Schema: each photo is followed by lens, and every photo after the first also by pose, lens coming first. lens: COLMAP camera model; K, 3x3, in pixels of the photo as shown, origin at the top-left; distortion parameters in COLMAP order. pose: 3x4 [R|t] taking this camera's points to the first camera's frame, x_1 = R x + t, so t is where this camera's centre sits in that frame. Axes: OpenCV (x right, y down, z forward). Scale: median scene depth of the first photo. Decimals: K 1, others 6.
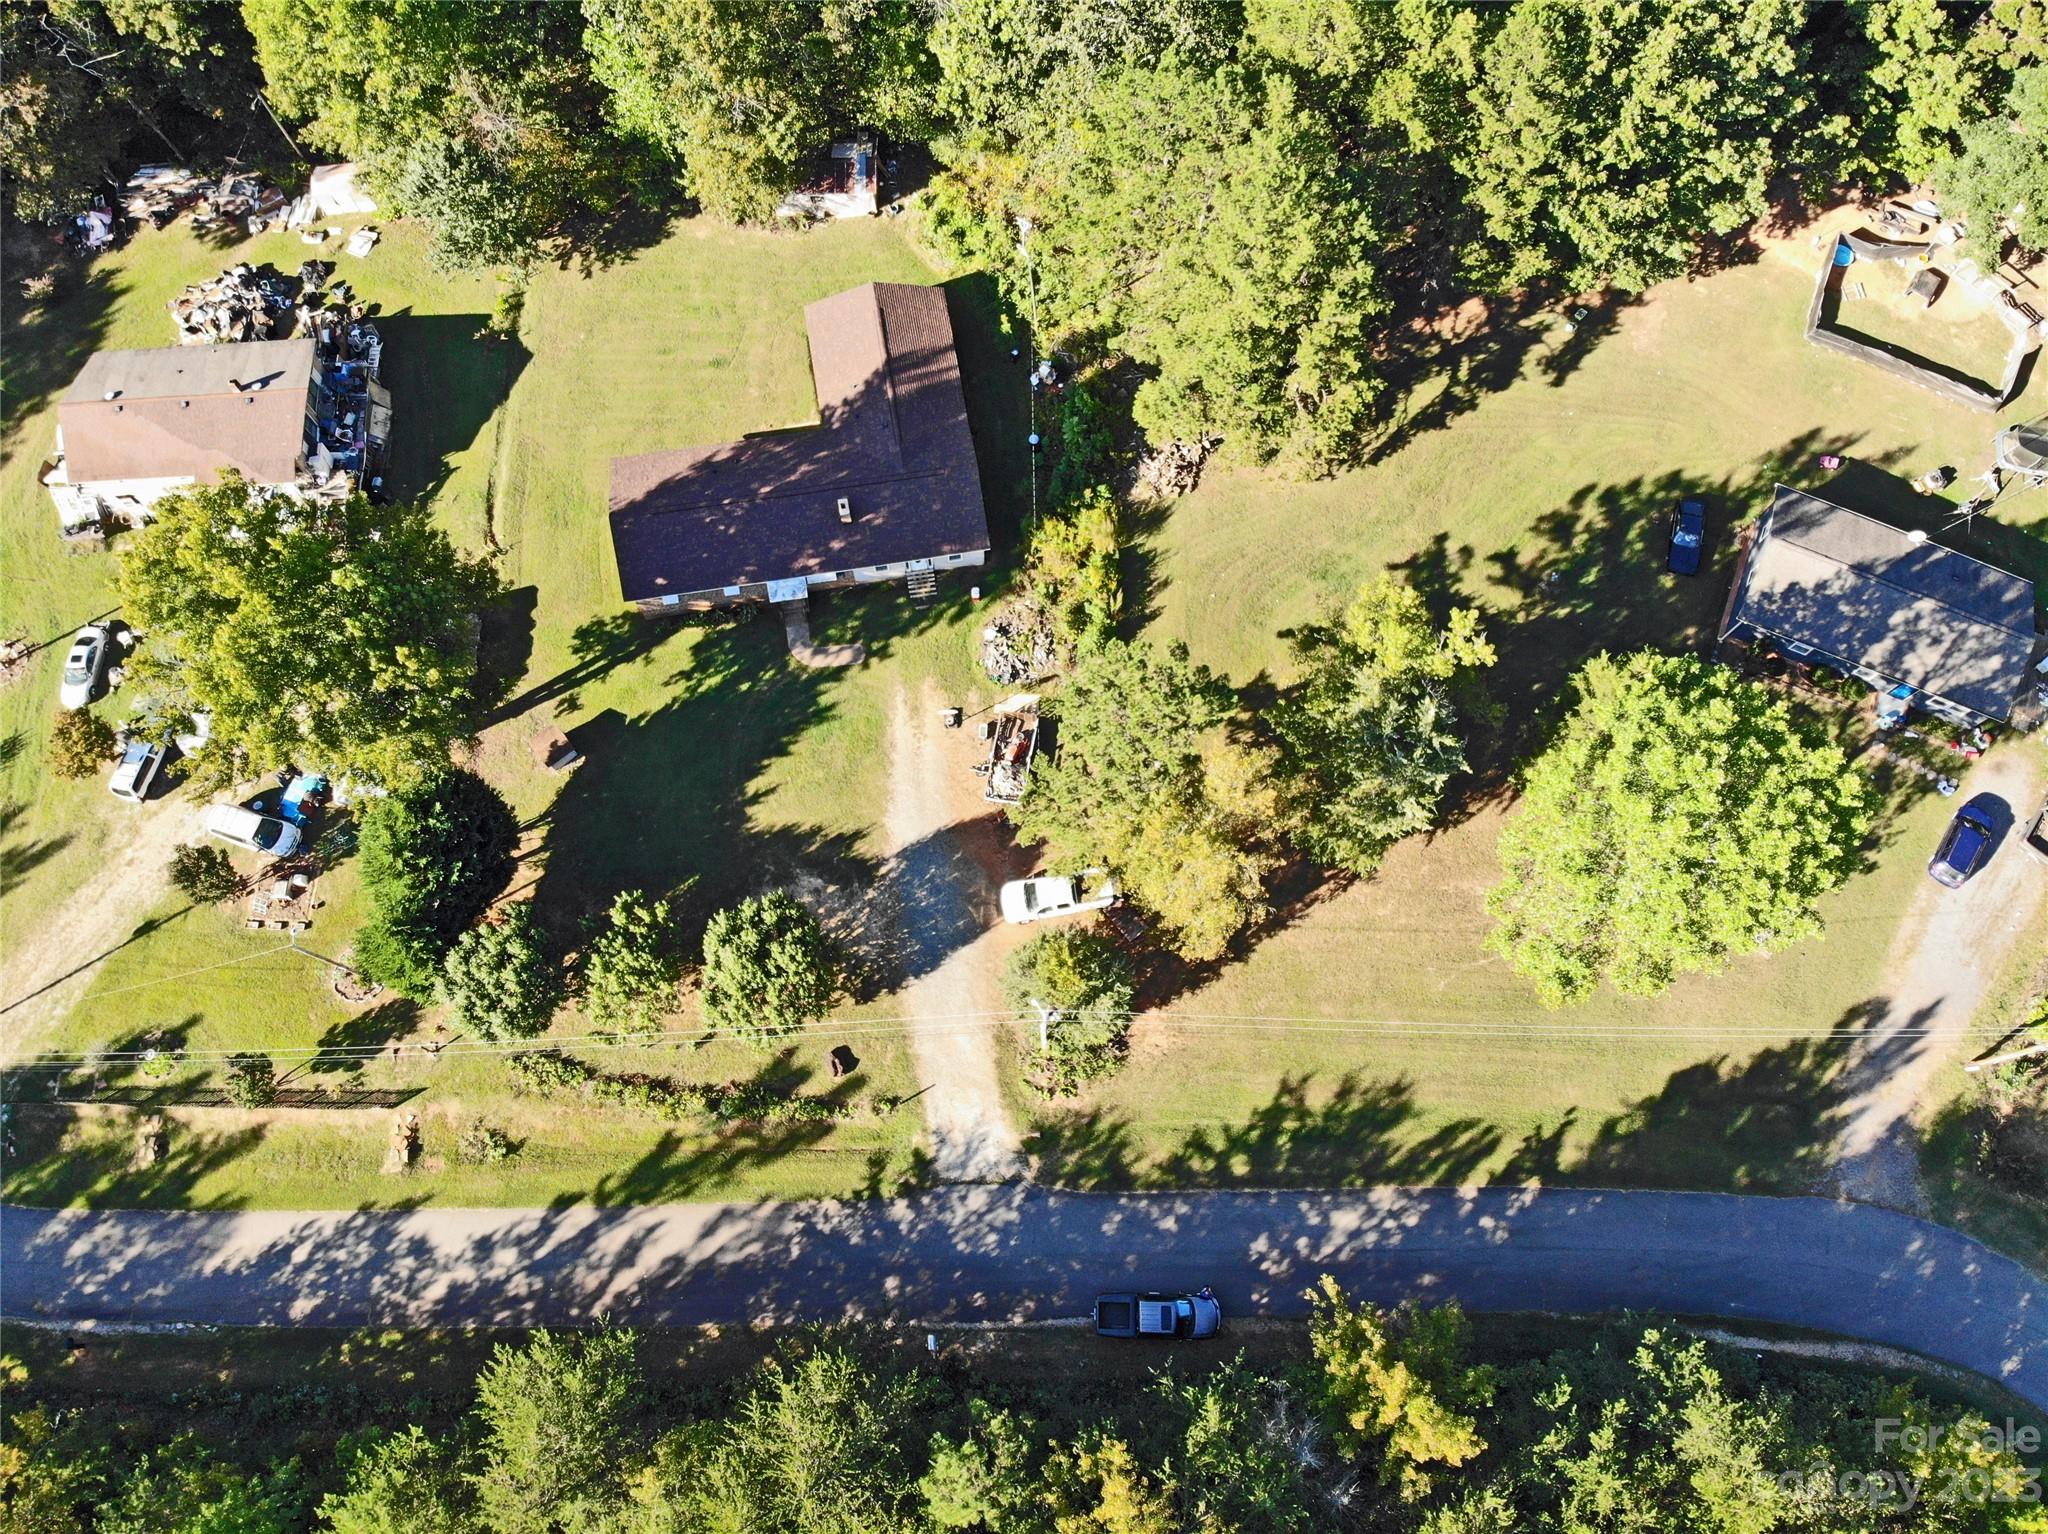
lens RADIAL K [[1541.6, 0, 957.0], [0, 1541.6, 765.9], [0, 0, 1]] dist [-0.080506, -0.021160]
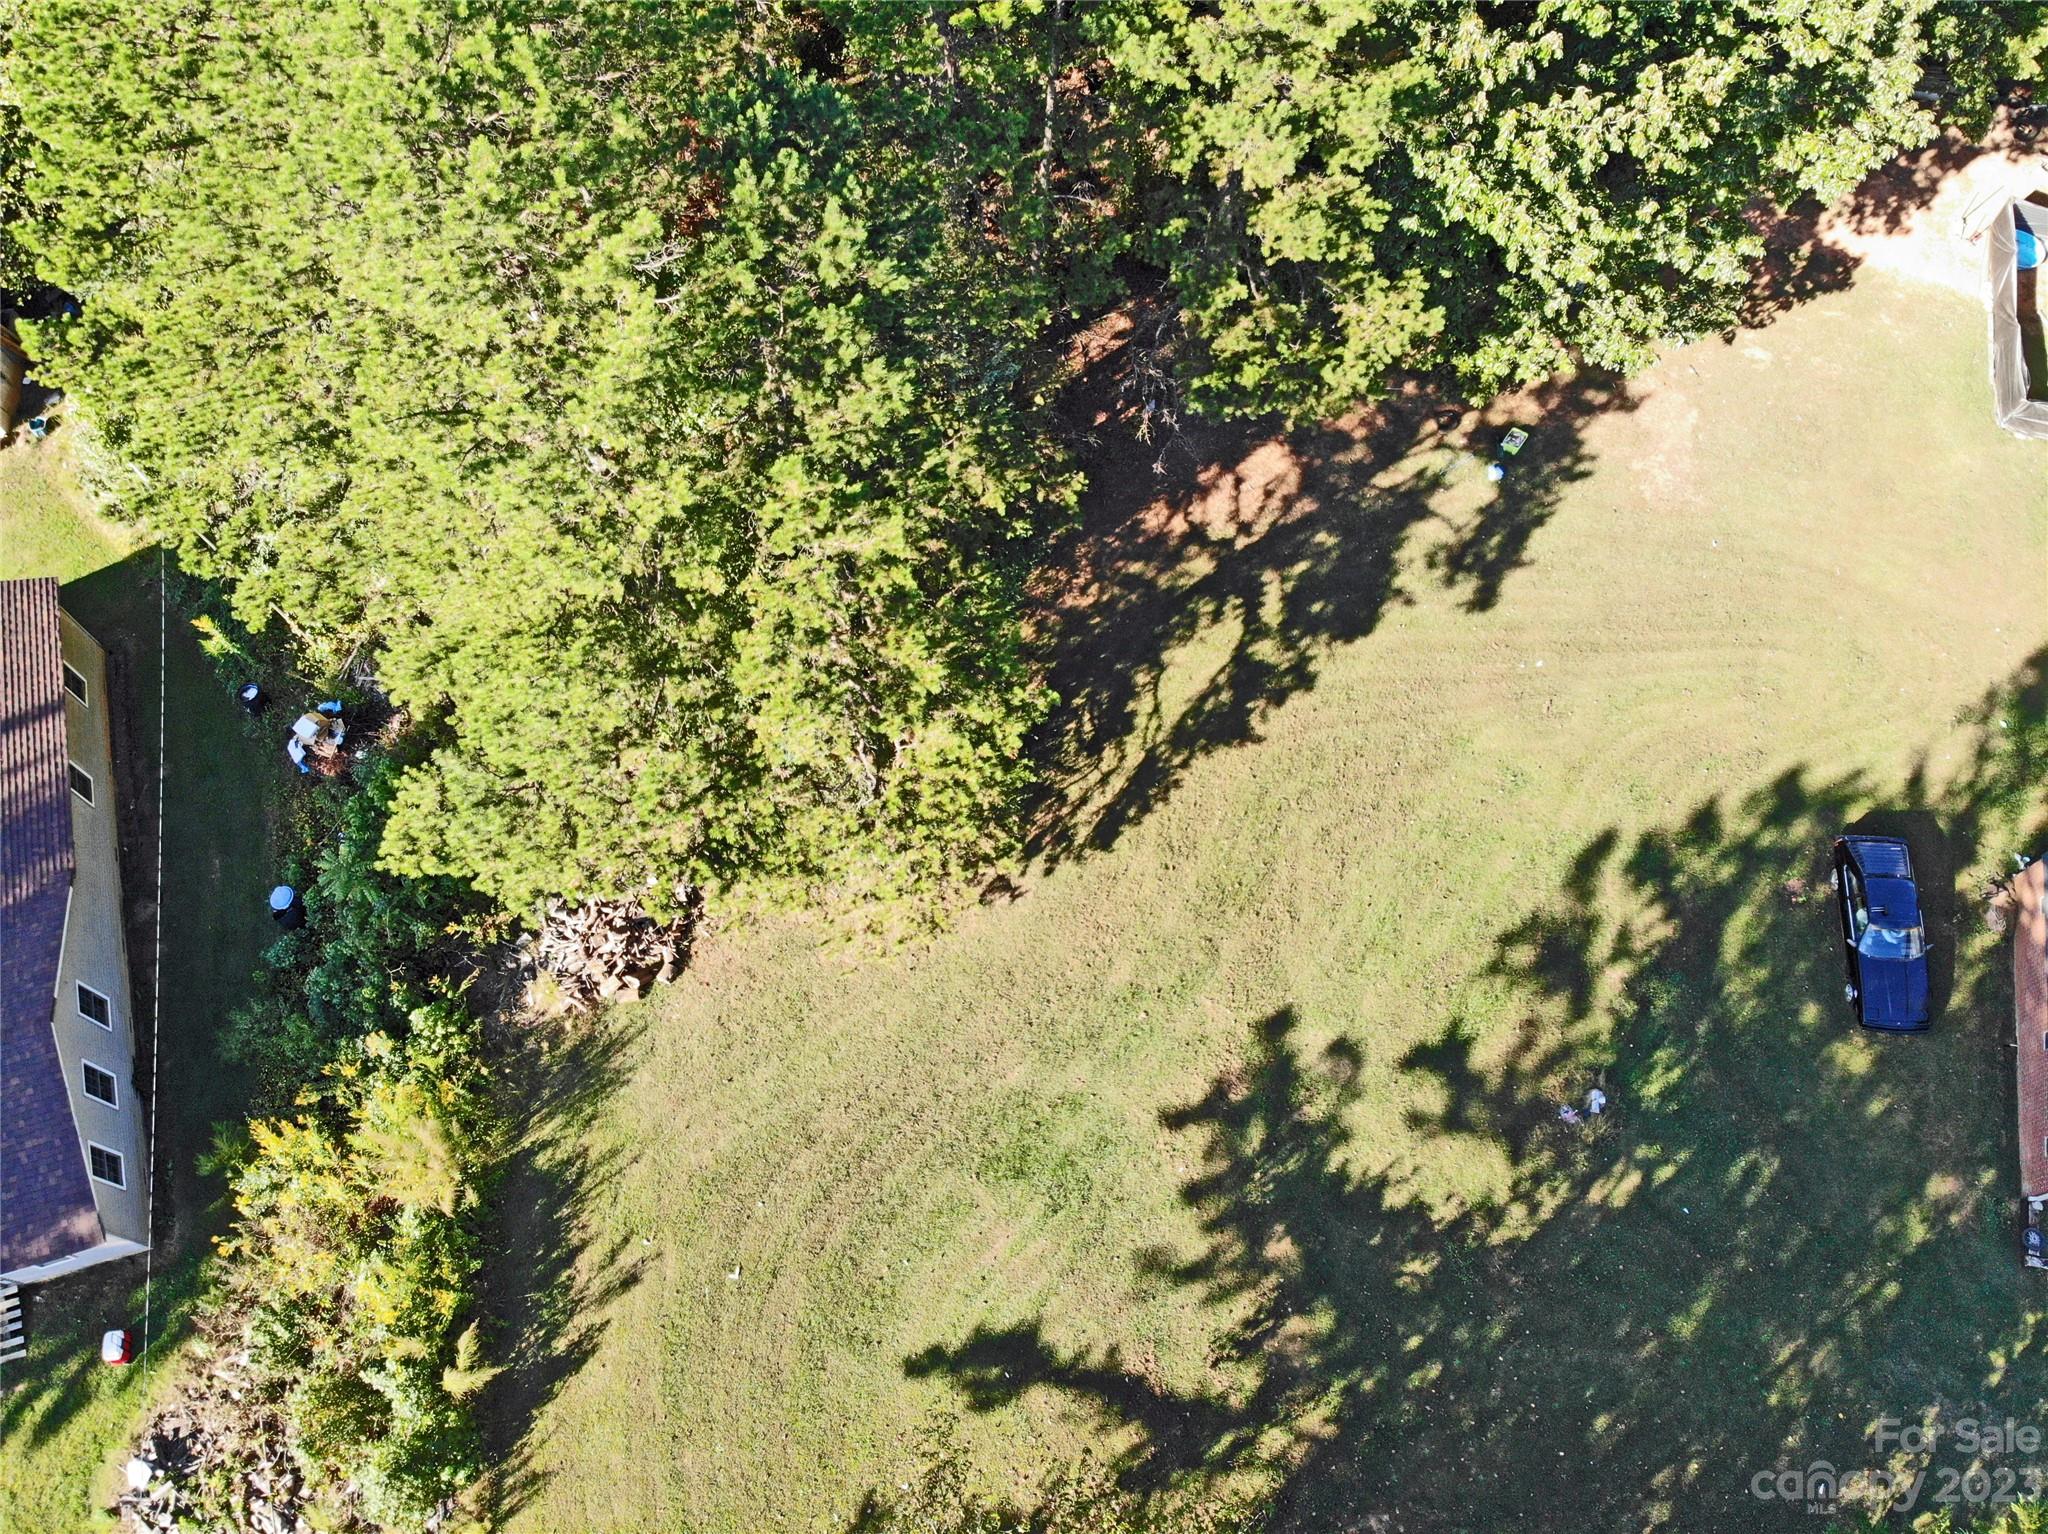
lens RADIAL K [[1500.1, 0, 1015.1], [0, 1500.1, 733.6], [0, 0, 1]] dist [0.009923, -0.105757]
pose [[0.985941, -0.132327, 0.102027, 0.221100], [0.146035, 0.979139, -0.141285, -0.180571], [-0.081203, 0.154198, 0.984697, 0.609551]]
